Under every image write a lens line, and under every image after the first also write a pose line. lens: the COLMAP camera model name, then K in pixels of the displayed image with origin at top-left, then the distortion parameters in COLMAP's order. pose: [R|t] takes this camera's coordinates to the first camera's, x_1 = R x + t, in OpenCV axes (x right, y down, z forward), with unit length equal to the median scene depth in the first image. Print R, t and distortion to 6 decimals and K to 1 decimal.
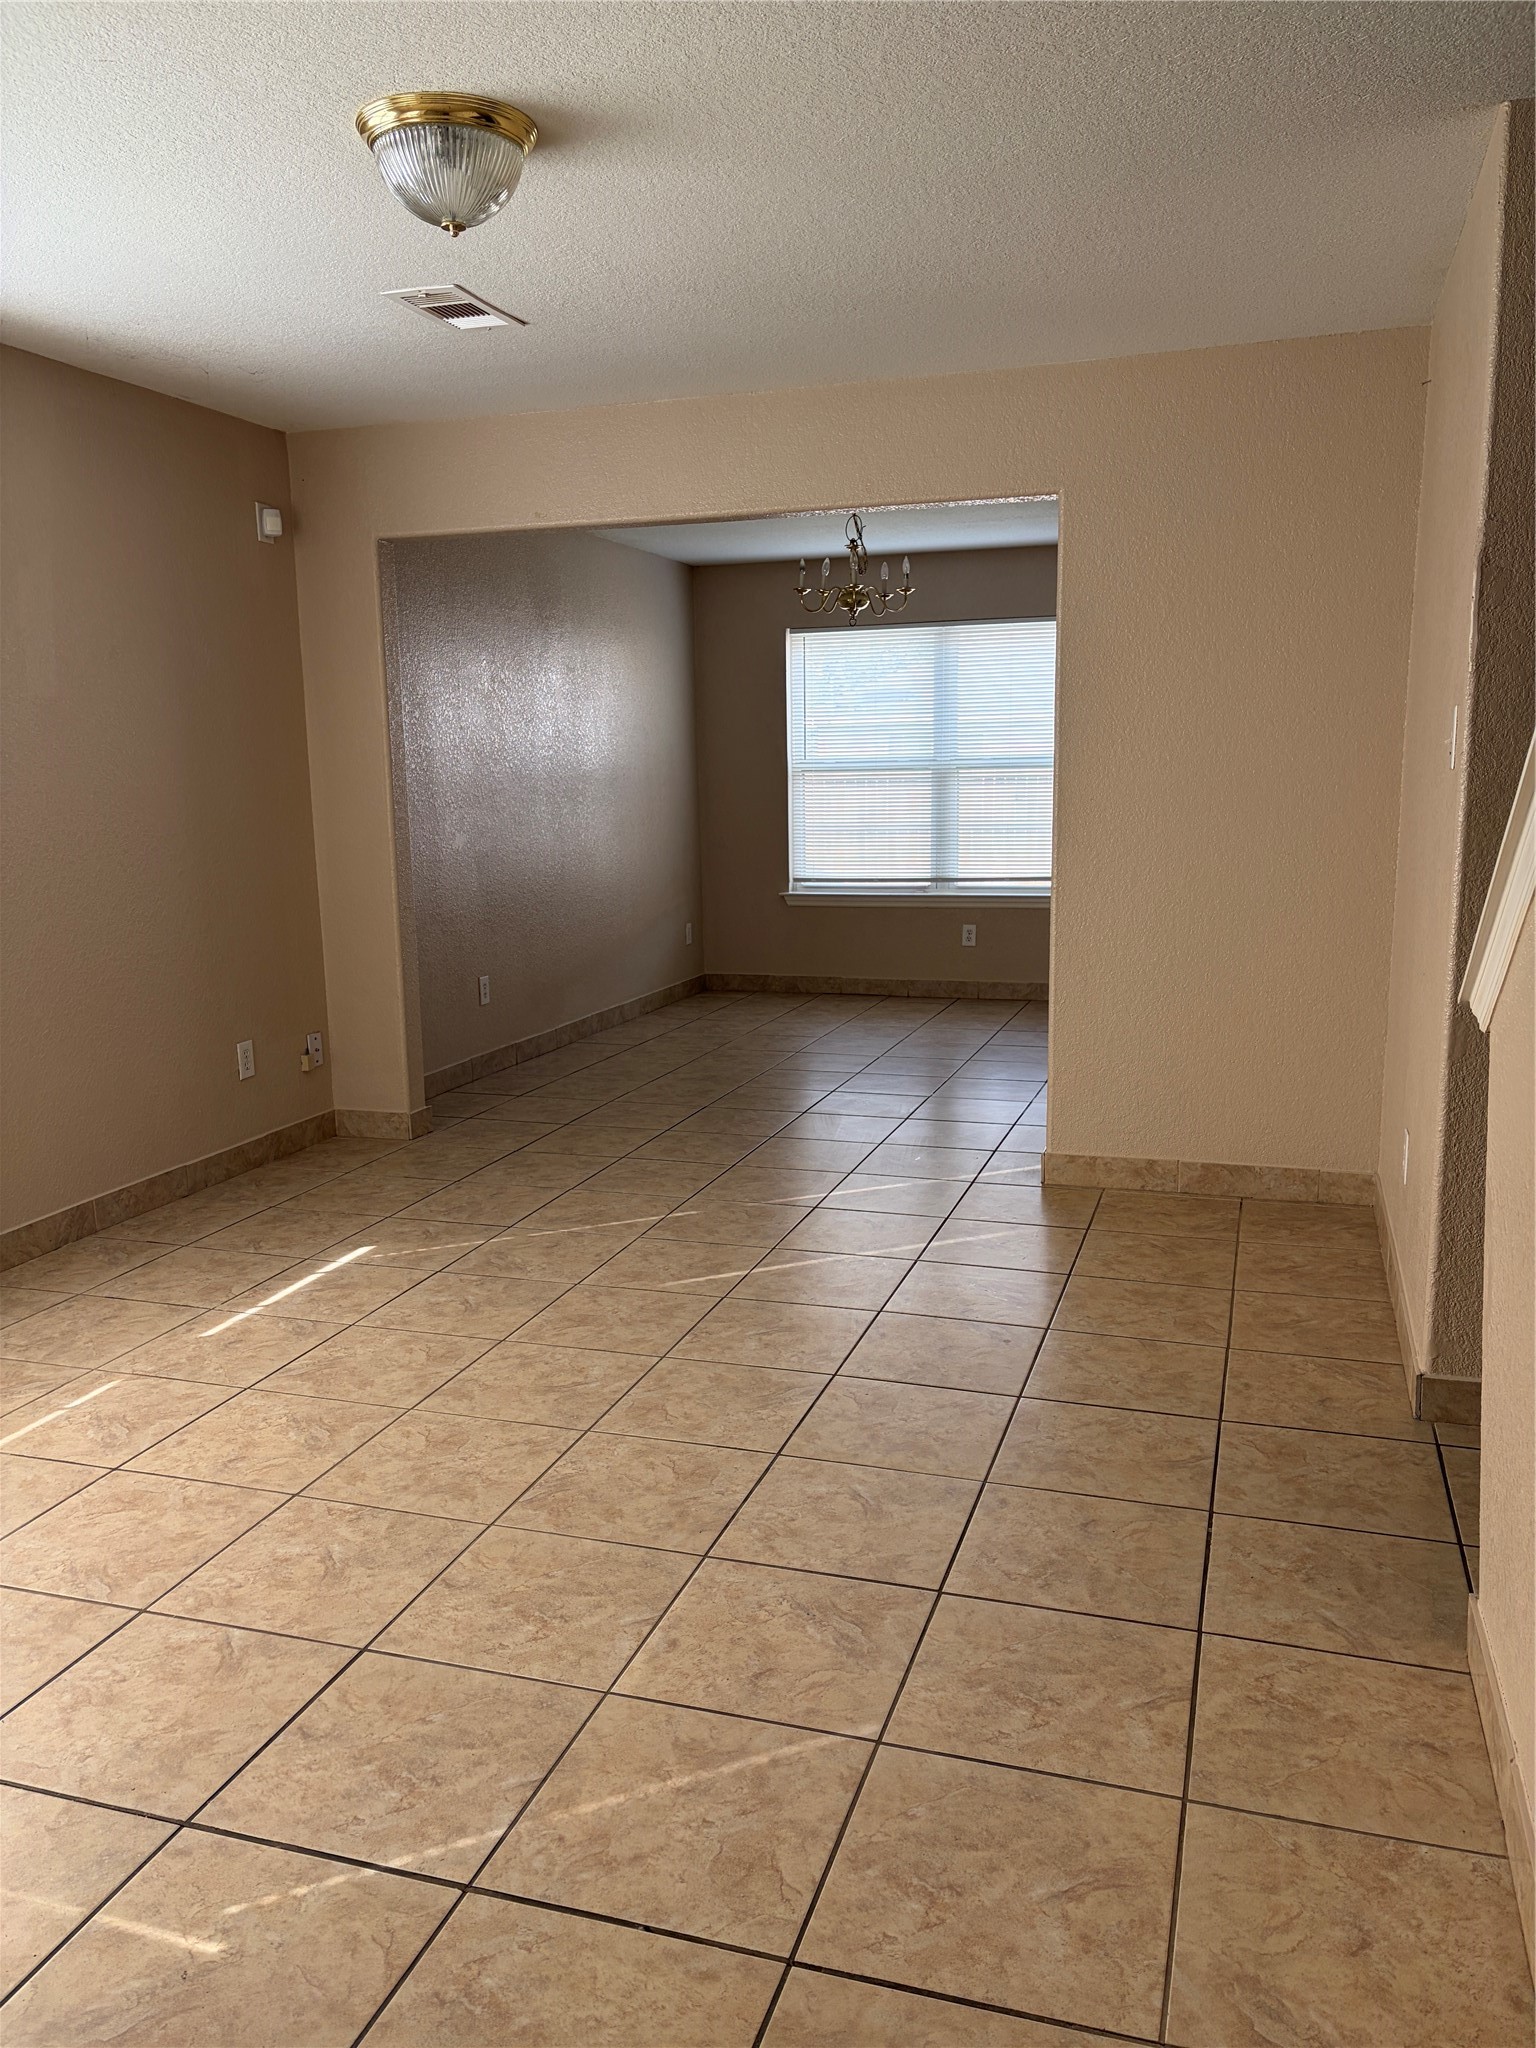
lens RADIAL K [[1527.6, 0, 770.9], [0, 1527.6, 1025.1], [0, 0, 1]] dist [-0.000382, 0.003790]
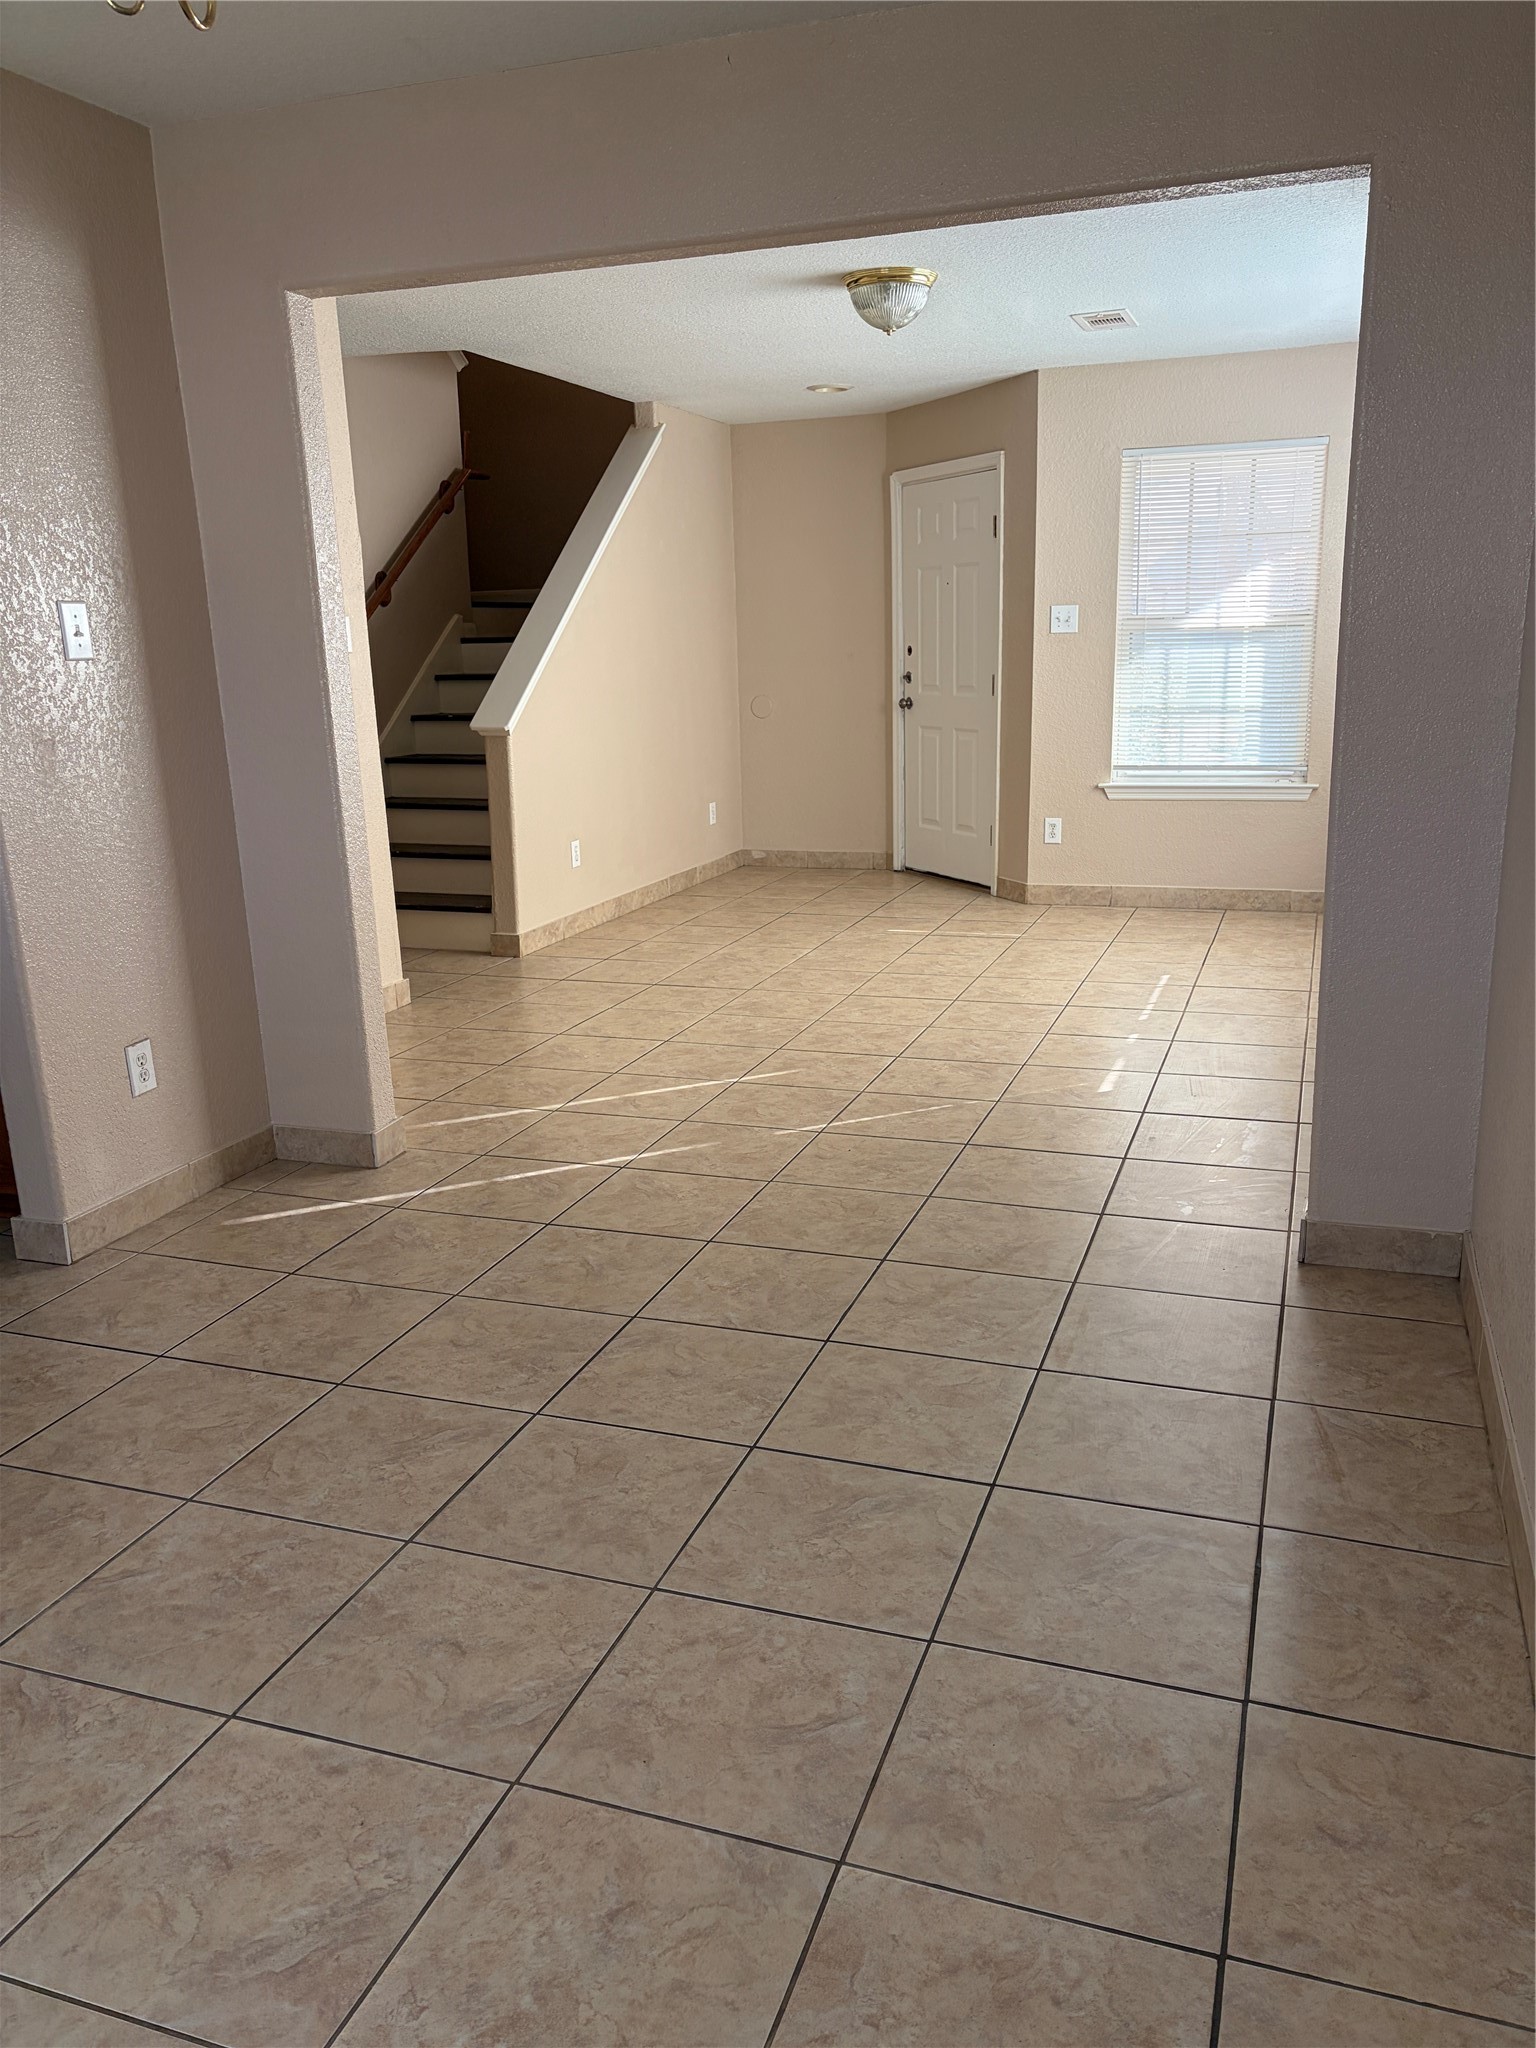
lens RADIAL K [[1527.6, 0, 765.0], [0, 1527.6, 1020.0], [0, 0, 1]] dist [-0.000382, 0.003790]
pose [[-0.998644, 0.034114, 0.039330, -0.069812], [0.046930, 0.916916, 0.396311, -0.355575], [-0.022542, 0.397619, -0.917274, 2.144348]]
